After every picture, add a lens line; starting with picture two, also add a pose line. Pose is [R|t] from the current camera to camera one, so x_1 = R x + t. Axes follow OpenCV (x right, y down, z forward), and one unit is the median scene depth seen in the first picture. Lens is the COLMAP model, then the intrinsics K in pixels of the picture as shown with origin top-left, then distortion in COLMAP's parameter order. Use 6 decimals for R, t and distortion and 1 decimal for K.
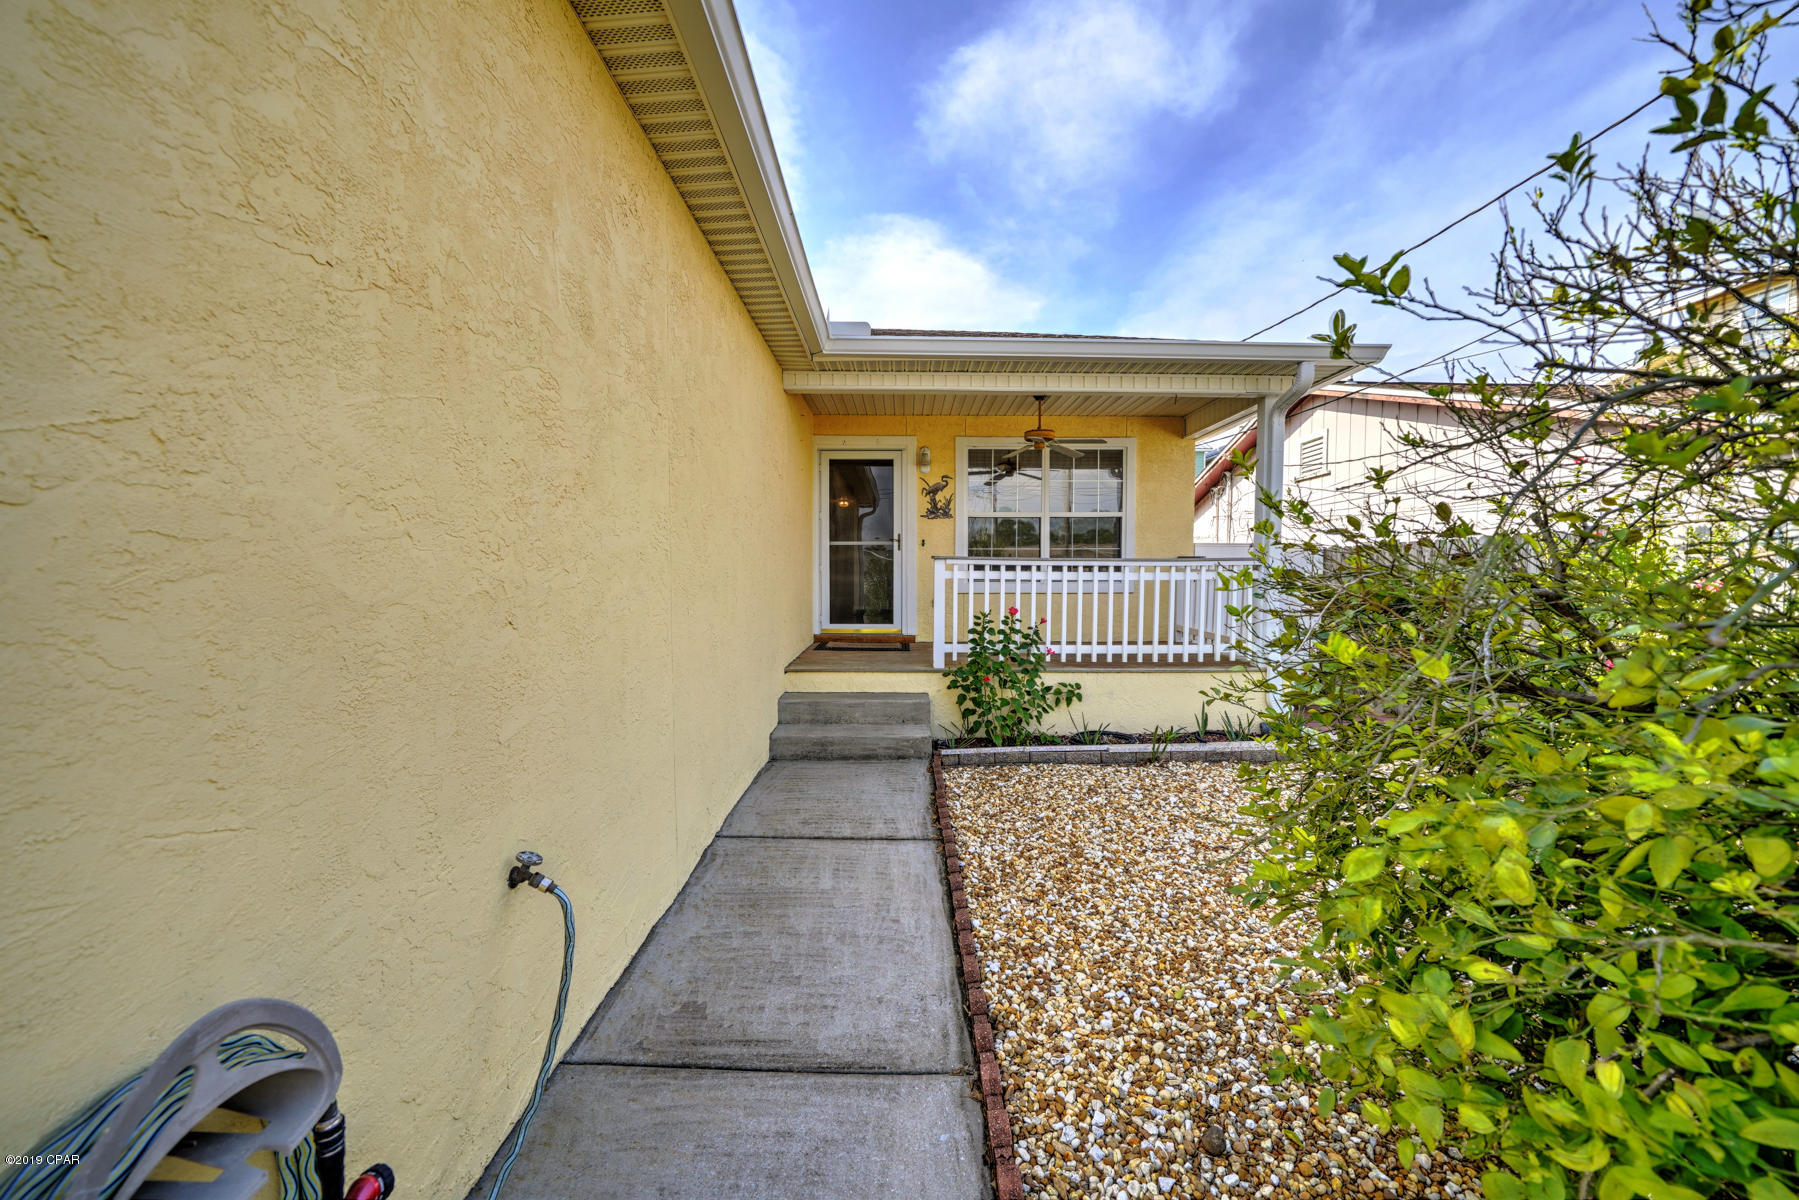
lens RADIAL K [[638.9, 0, 890.5], [0, 638.9, 598.6], [0, 0, 1]] dist [-0.021391, 0.001505]
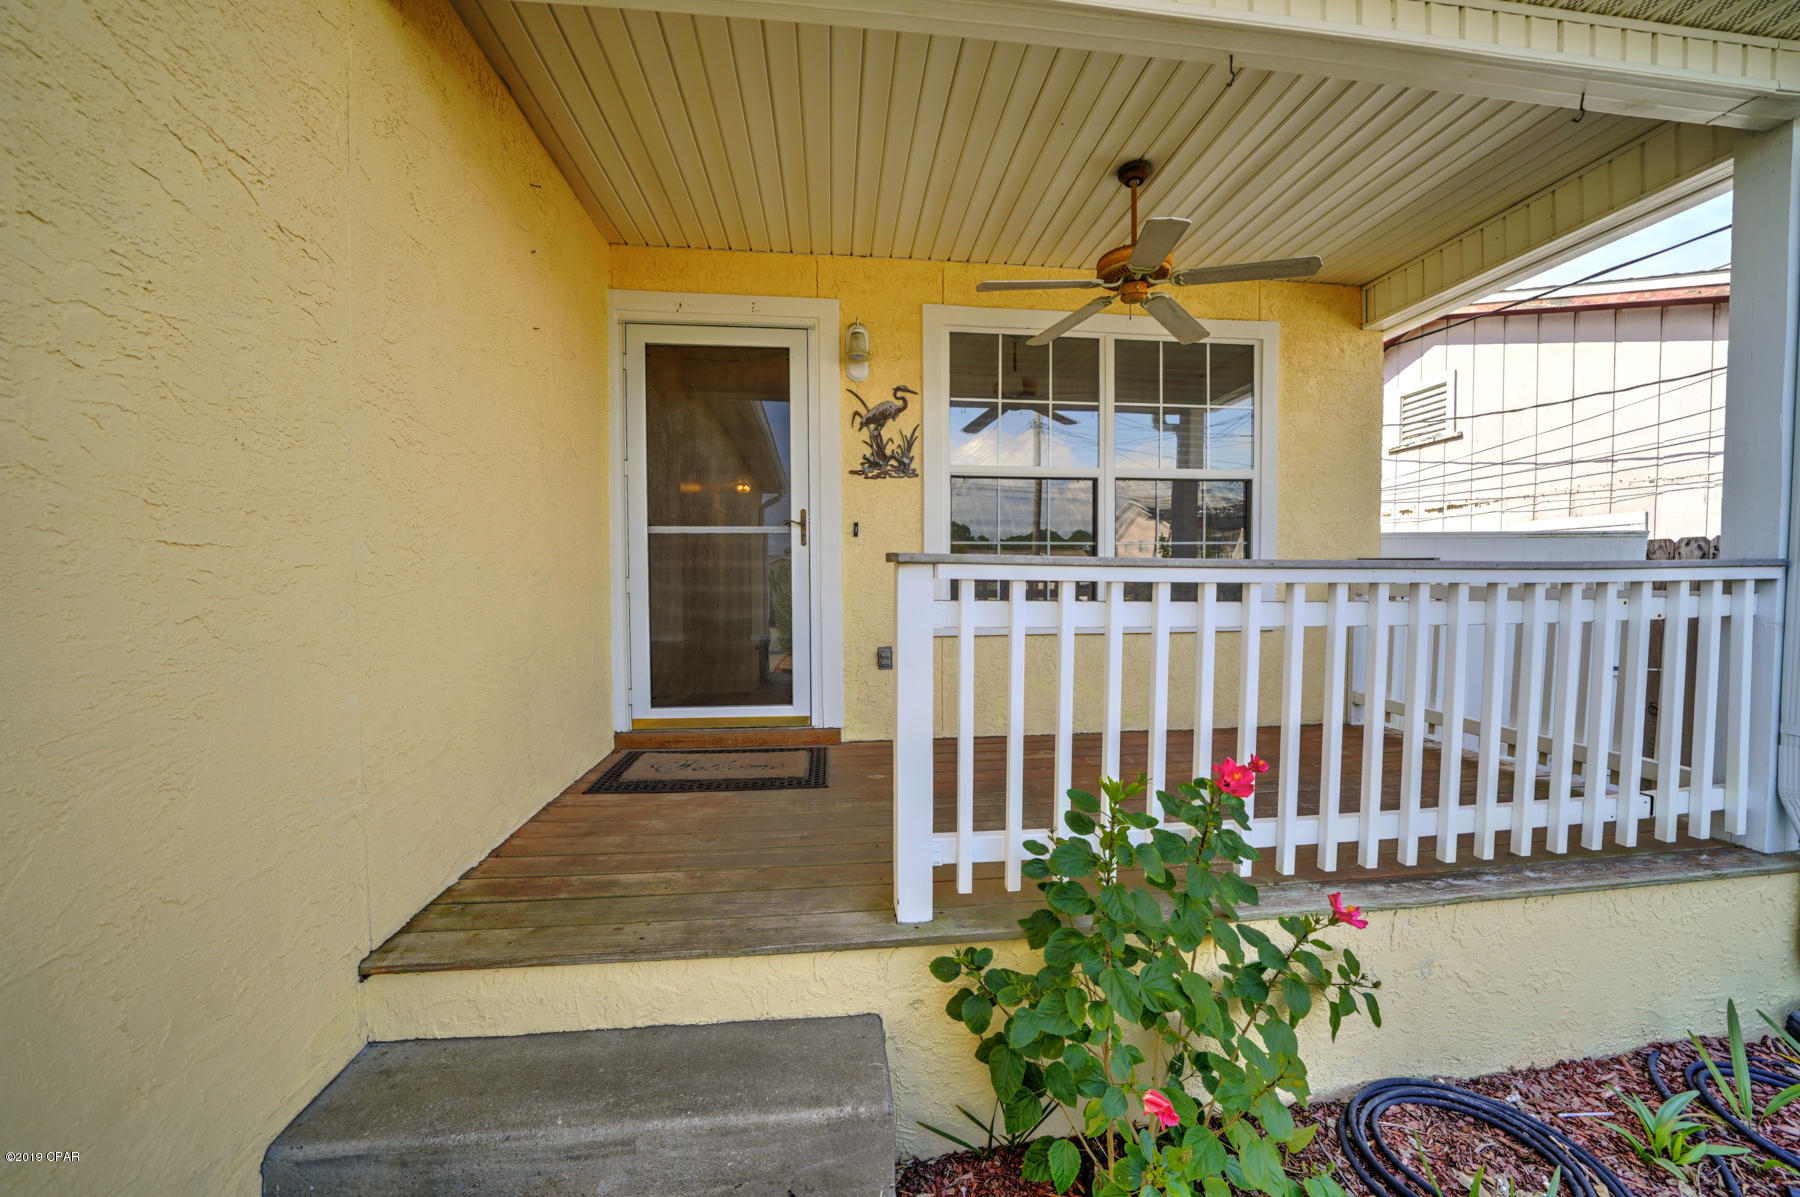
lens RADIAL K [[639.2, 0, 896.4], [0, 639.2, 600.0], [0, 0, 1]] dist [-0.021391, 0.001505]
pose [[0.992669, -0.008429, 0.120568, 0.026845], [0.009450, 0.999924, -0.007899, -0.035574], [-0.120492, 0.008981, 0.992674, 0.593499]]
